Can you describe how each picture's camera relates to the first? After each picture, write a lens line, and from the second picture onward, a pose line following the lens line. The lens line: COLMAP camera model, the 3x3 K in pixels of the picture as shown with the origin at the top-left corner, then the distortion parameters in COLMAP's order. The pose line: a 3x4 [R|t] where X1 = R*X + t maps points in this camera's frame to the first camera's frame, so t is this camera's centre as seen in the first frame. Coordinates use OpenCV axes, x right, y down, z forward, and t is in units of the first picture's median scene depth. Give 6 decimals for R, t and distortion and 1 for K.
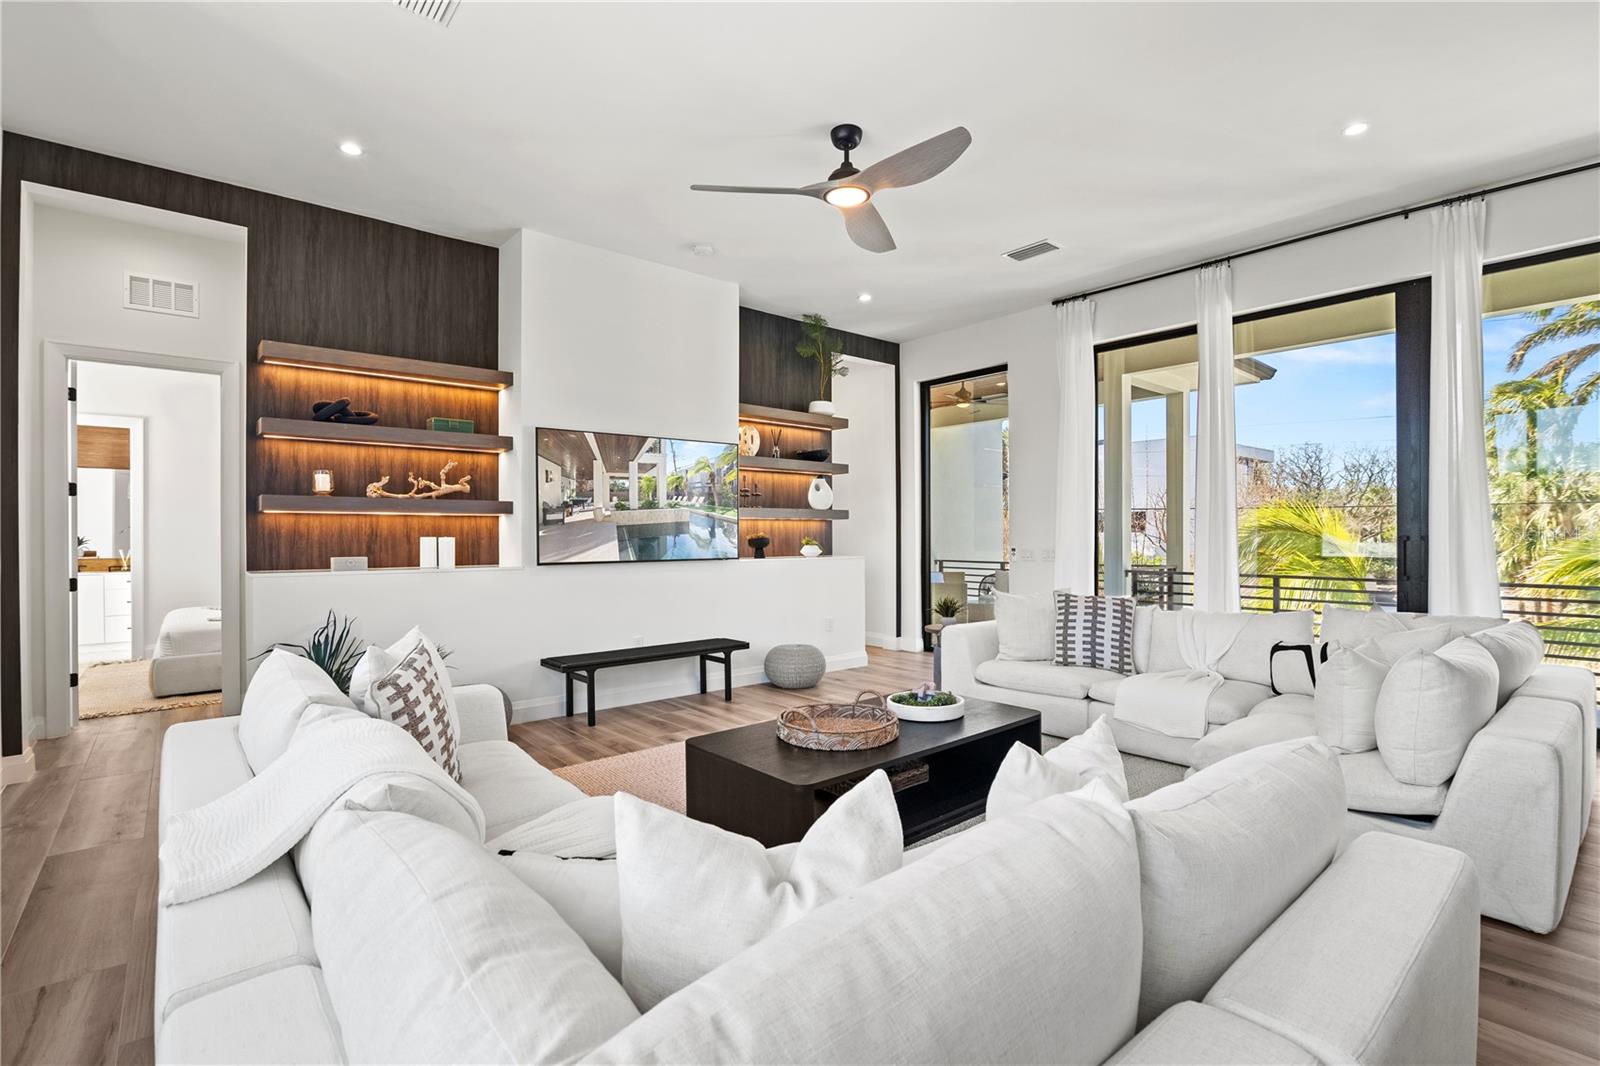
lens RADIAL K [[744.5, 0, 789.5], [0, 744.5, 531.7], [0, 0, 1]] dist [-0.013456, -0.000838]
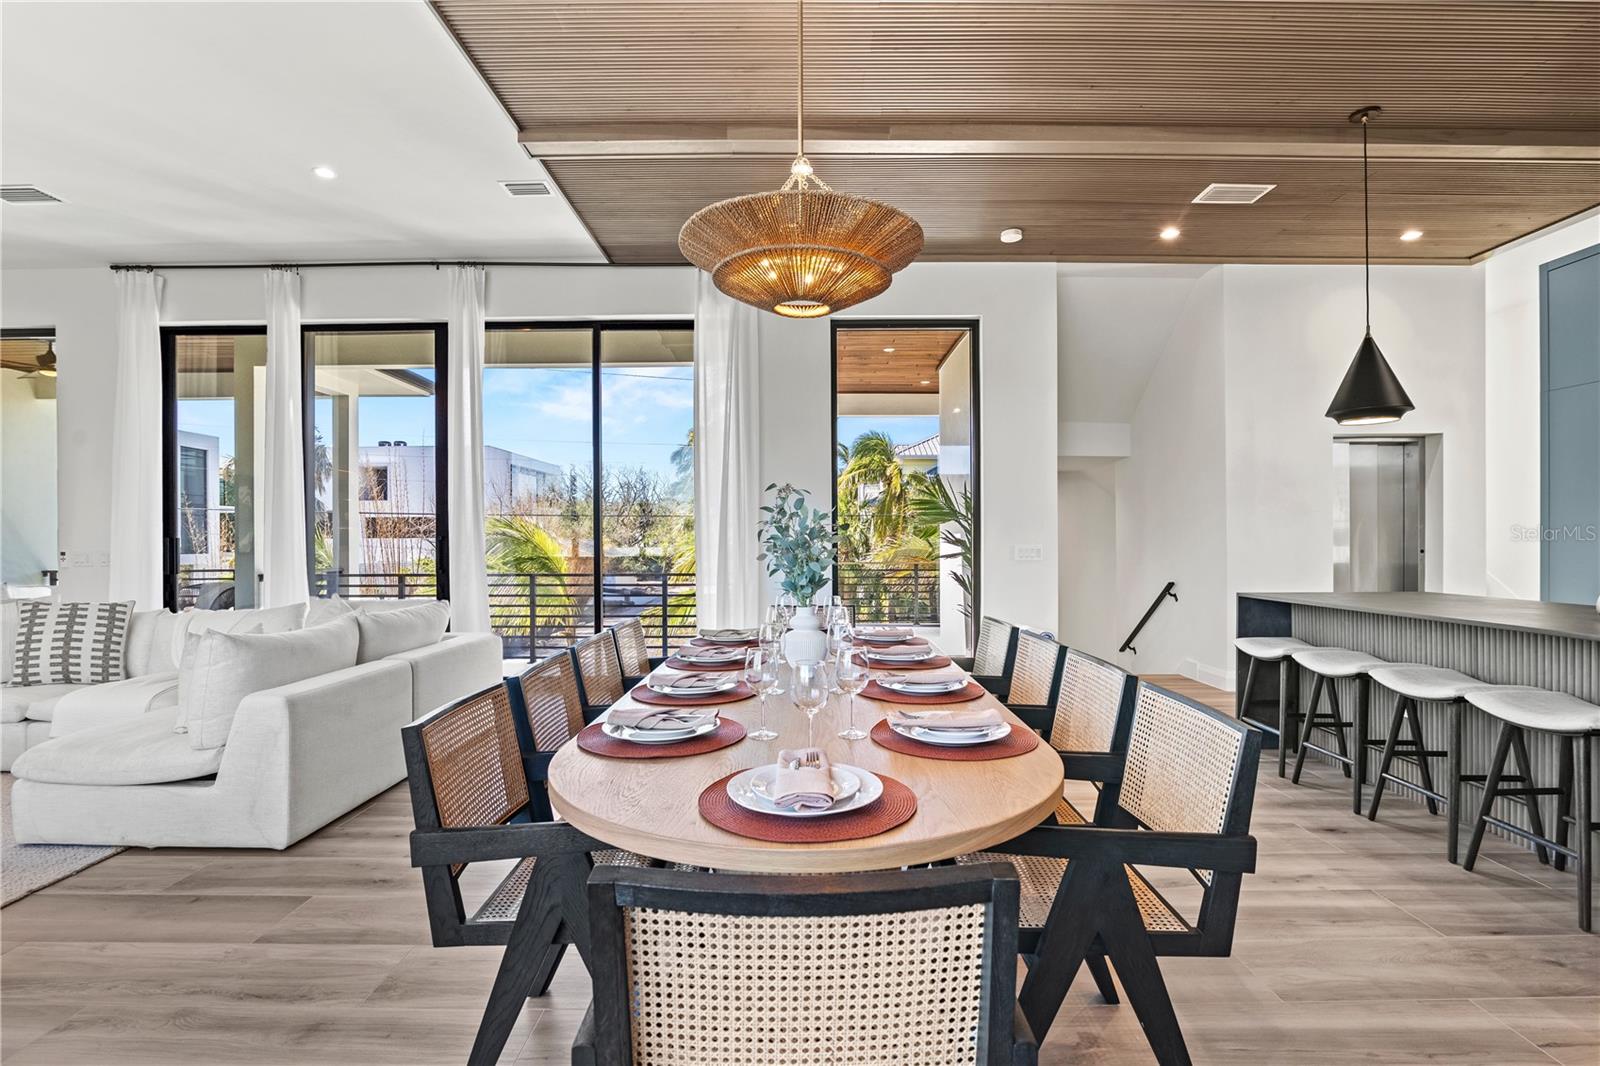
lens RADIAL K [[744.5, 0, 804.2], [0, 744.5, 538.9], [0, 0, 1]] dist [-0.013456, -0.000838]
pose [[0.641705, -0.001149, 0.766951, 0.287446], [-0.000743, 0.999997, 0.002120, 0.007876], [-0.766952, -0.001930, 0.641702, -0.221159]]
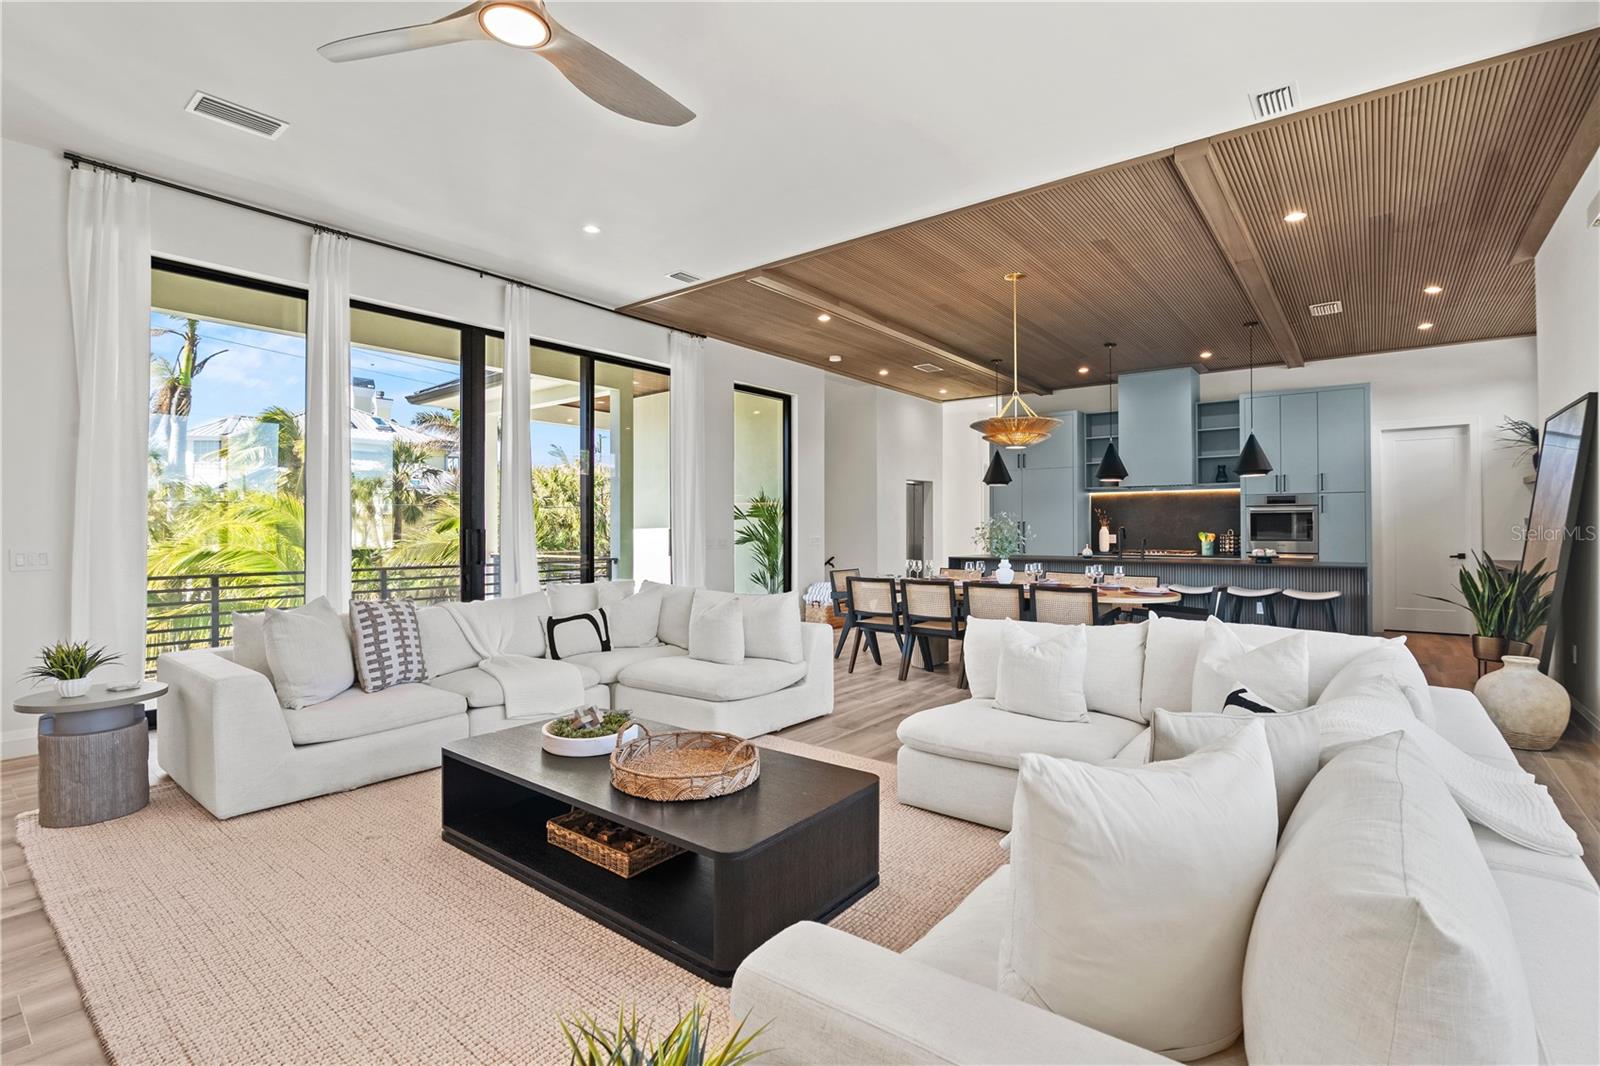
lens RADIAL K [[744.5, 0, 813.9], [0, 744.5, 524.1], [0, 0, 1]] dist [-0.013456, -0.000838]
pose [[-0.220647, 0.007952, 0.975321, -0.502740], [-0.003328, 0.999955, -0.008906, 0.005911], [-0.975348, -0.005211, -0.220611, 0.693756]]
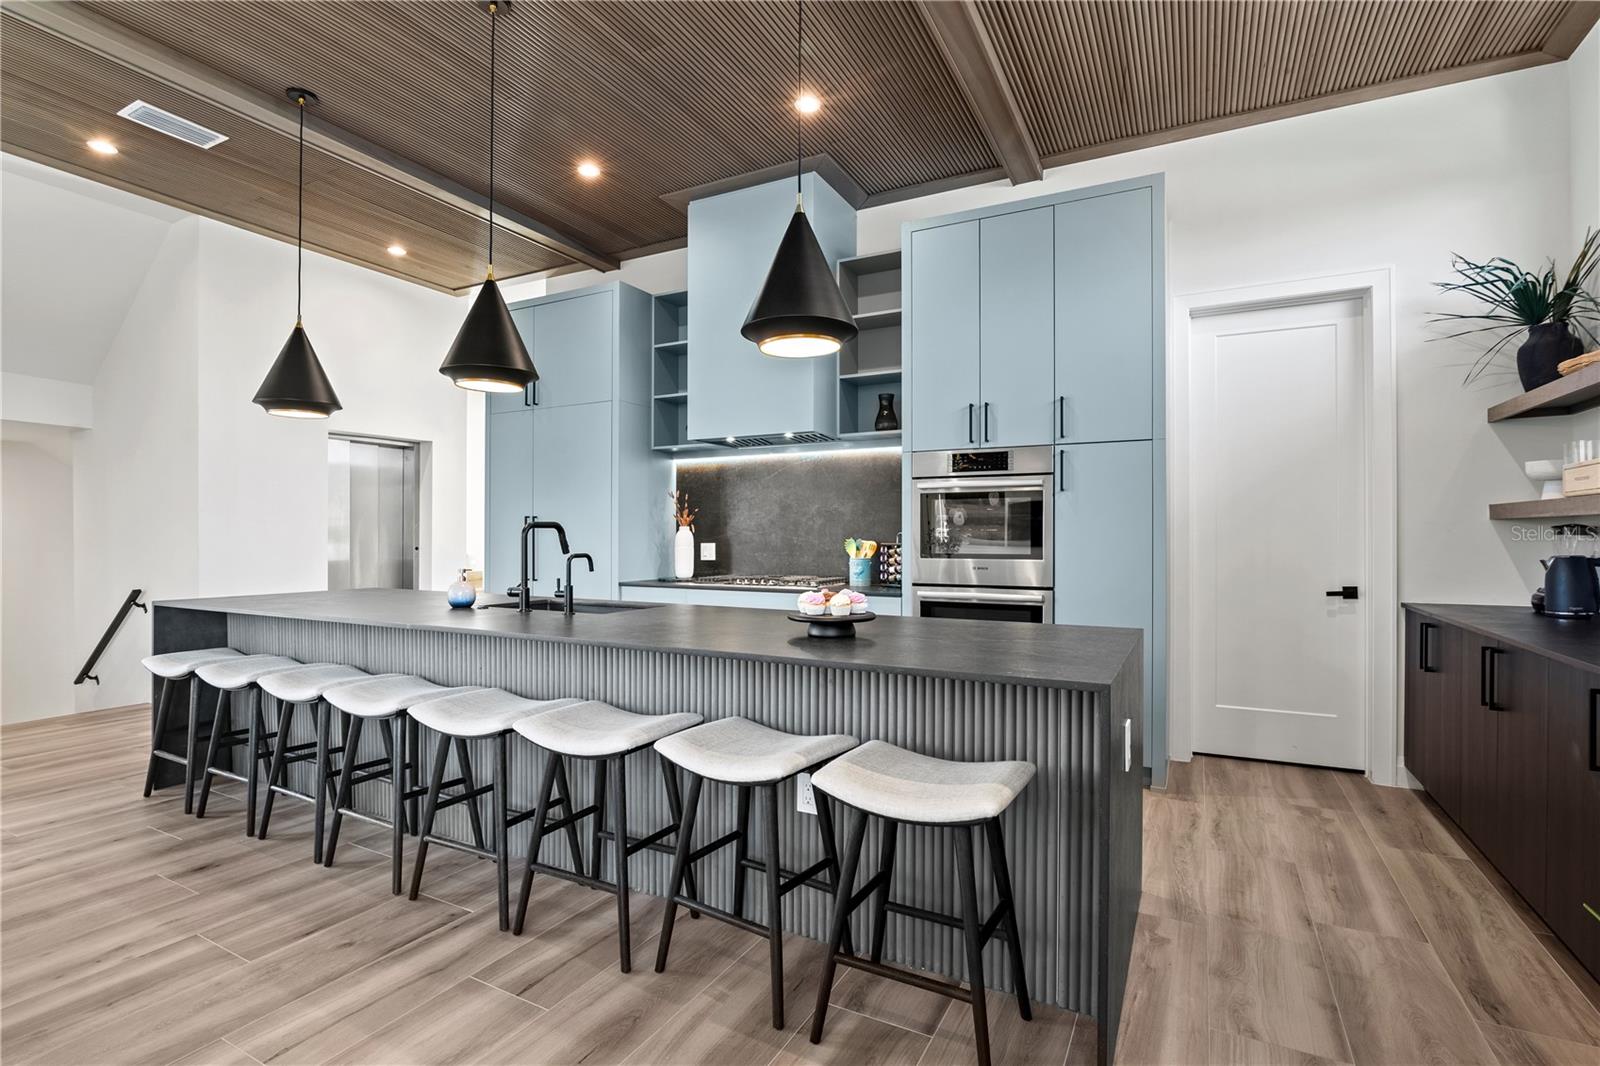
lens RADIAL K [[744.5, 0, 823.9], [0, 744.5, 536.4], [0, 0, 1]] dist [-0.013456, -0.000838]
pose [[-0.395800, -0.000755, 0.918337, 0.372968], [-0.005025, 0.999986, -0.001344, 0.006824], [-0.918323, -0.005146, -0.395798, -0.380731]]
